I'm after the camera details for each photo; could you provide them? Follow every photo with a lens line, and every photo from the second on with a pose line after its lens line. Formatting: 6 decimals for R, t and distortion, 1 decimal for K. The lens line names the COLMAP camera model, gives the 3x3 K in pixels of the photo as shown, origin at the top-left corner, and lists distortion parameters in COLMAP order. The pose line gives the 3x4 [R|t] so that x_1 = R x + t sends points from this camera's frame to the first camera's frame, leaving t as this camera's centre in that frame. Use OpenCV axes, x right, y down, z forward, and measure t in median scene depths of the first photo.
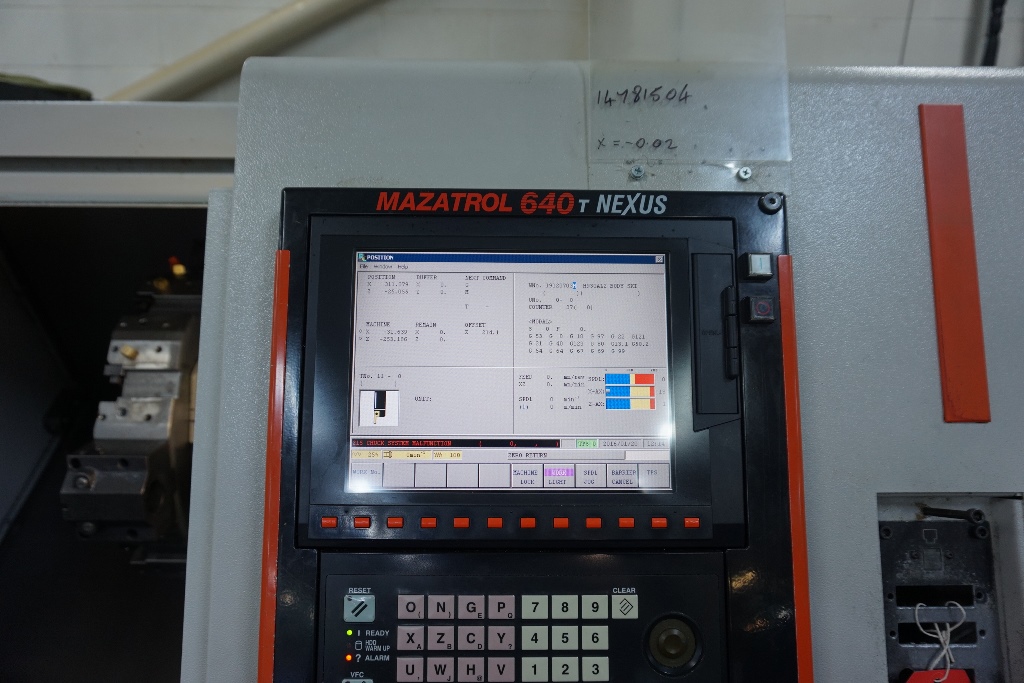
lens RADIAL K [[688.9, 0, 505.4], [0, 688.9, 336.1], [0, 0, 1]] dist [-0.048896, 0.027091]
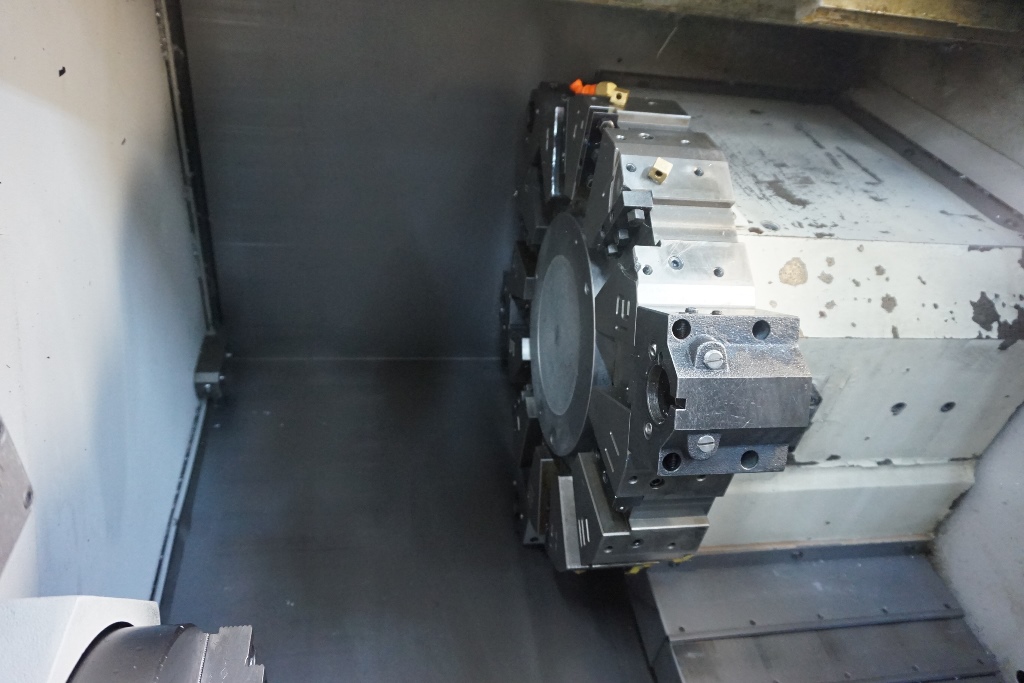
lens RADIAL K [[688.9, 0, 505.8], [0, 688.9, 344.6], [0, 0, 1]] dist [-0.048896, 0.027091]
pose [[0.983901, 0.002453, 0.178697, -1.569678], [0.006630, 0.998716, -0.050215, 0.408348], [-0.178590, 0.050592, 0.982622, 0.852391]]
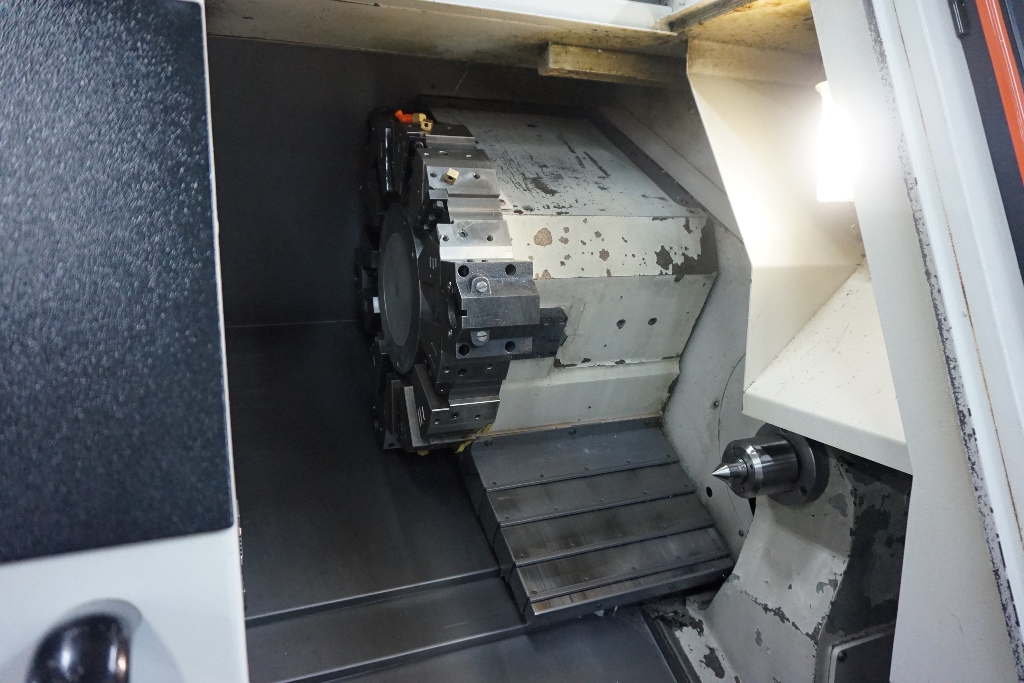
lens RADIAL K [[688.9, 0, 501.3], [0, 688.9, 346.1], [0, 0, 1]] dist [-0.048896, 0.027091]
pose [[0.926358, -0.065784, 0.370856, -1.704784], [0.077189, 0.996888, -0.015978, 0.560615], [-0.368651, 0.043428, 0.928553, 0.154568]]
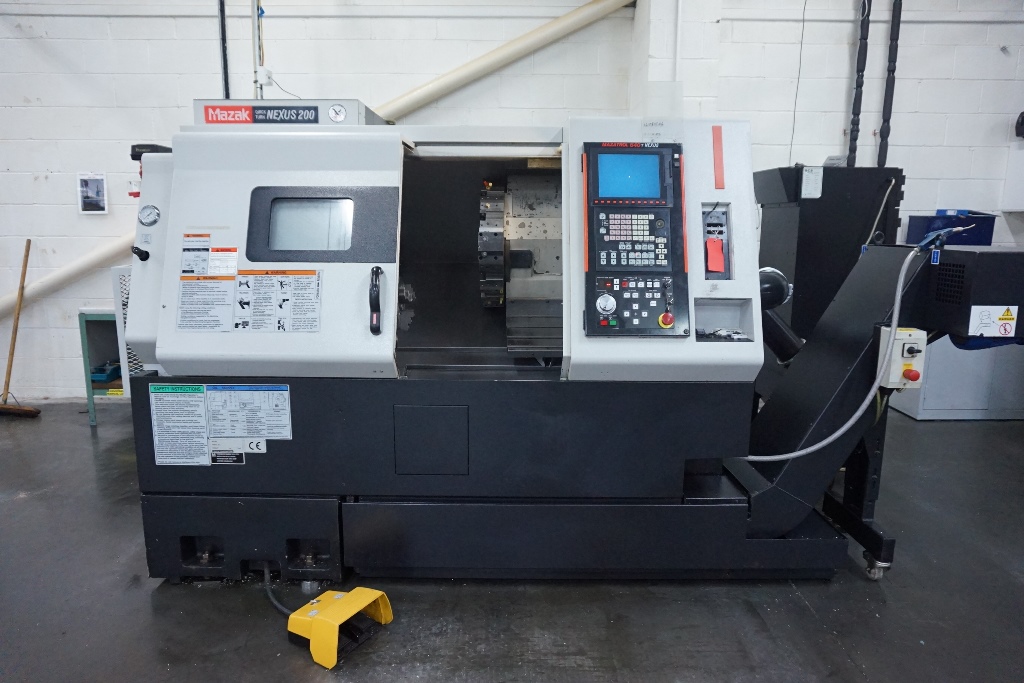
lens RADIAL K [[688.9, 0, 508.7], [0, 688.9, 342.8], [0, 0, 1]] dist [-0.048896, 0.027091]
pose [[0.999895, 0.003188, -0.014113, -0.810380], [-0.003582, 0.999603, -0.027952, 1.433260], [0.014018, 0.027999, 0.999510, -4.099027]]
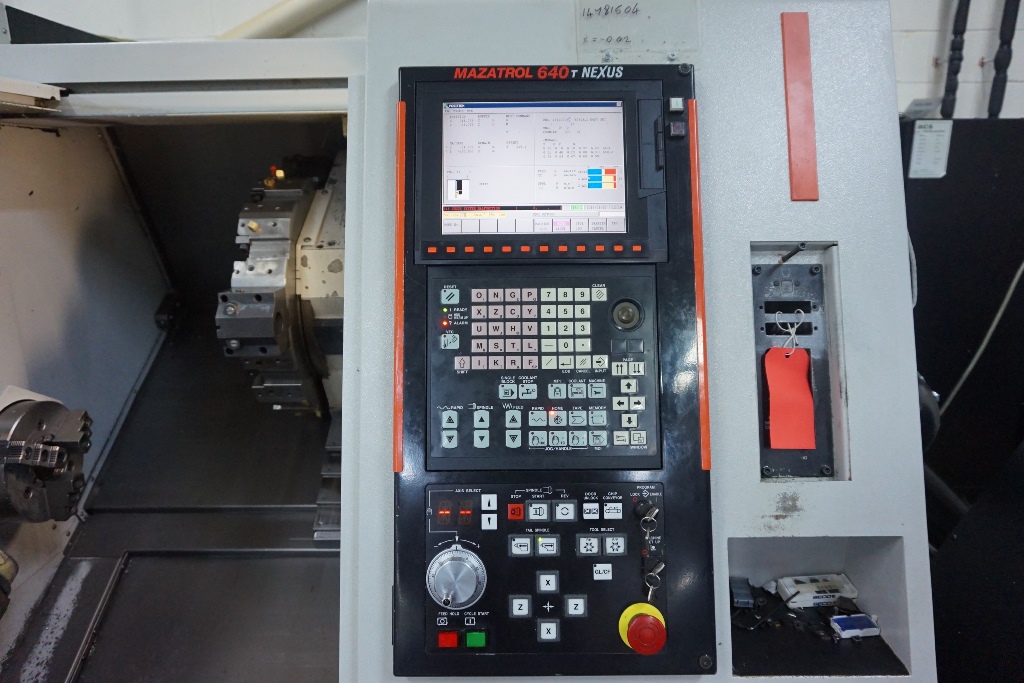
lens RADIAL K [[688.9, 0, 509.4], [0, 688.9, 341.6], [0, 0, 1]] dist [-0.048896, 0.027091]
pose [[0.999711, -0.011544, -0.021102, -0.020294], [0.012327, 0.999225, 0.037371, 0.414809], [0.020654, -0.037620, 0.999079, -0.739418]]
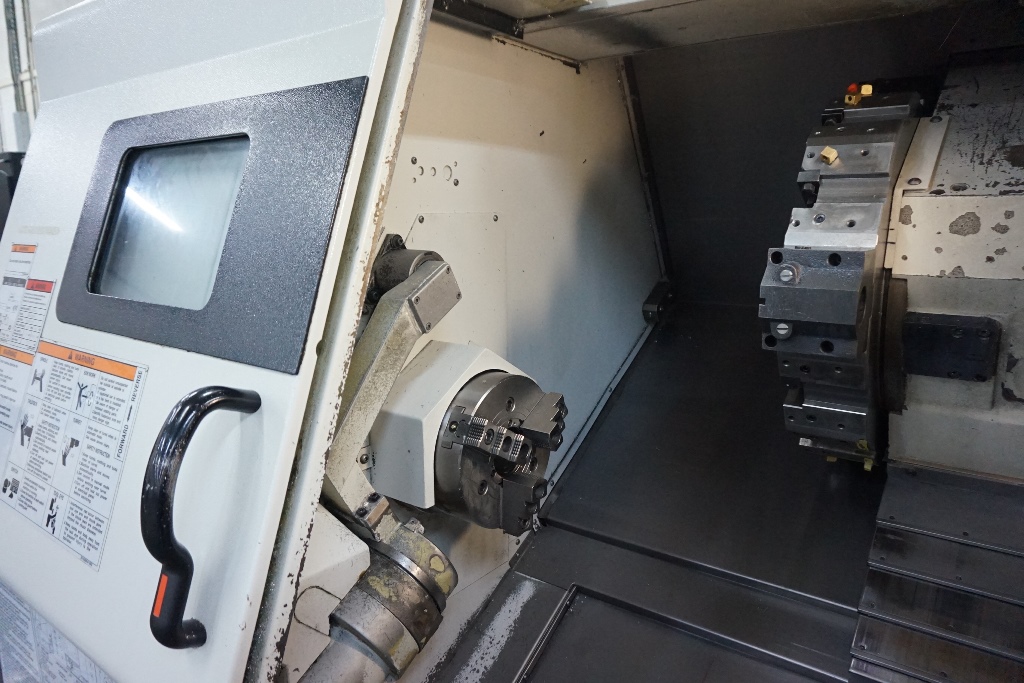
lens RADIAL K [[688.9, 0, 503.9], [0, 688.9, 343.7], [0, 0, 1]] dist [-0.048896, 0.027091]
pose [[0.785772, 0.106402, -0.609296, -0.634038], [-0.117700, 0.992815, 0.021586, 0.581148], [0.607215, 0.054752, 0.792649, 0.122133]]
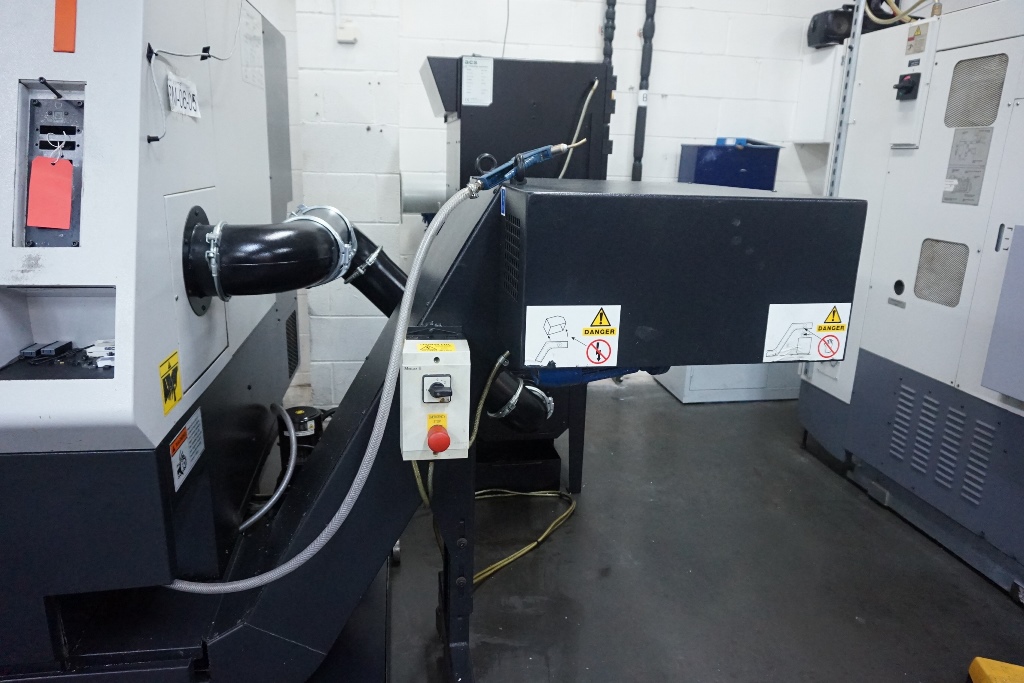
lens RADIAL K [[688.9, 0, 514.5], [0, 688.9, 344.4], [0, 0, 1]] dist [-0.048896, 0.027091]
pose [[0.988748, -0.014257, 0.148908, 1.915711], [0.004353, 0.997768, 0.066627, 1.015367], [-0.149525, -0.065229, 0.986604, -1.653113]]
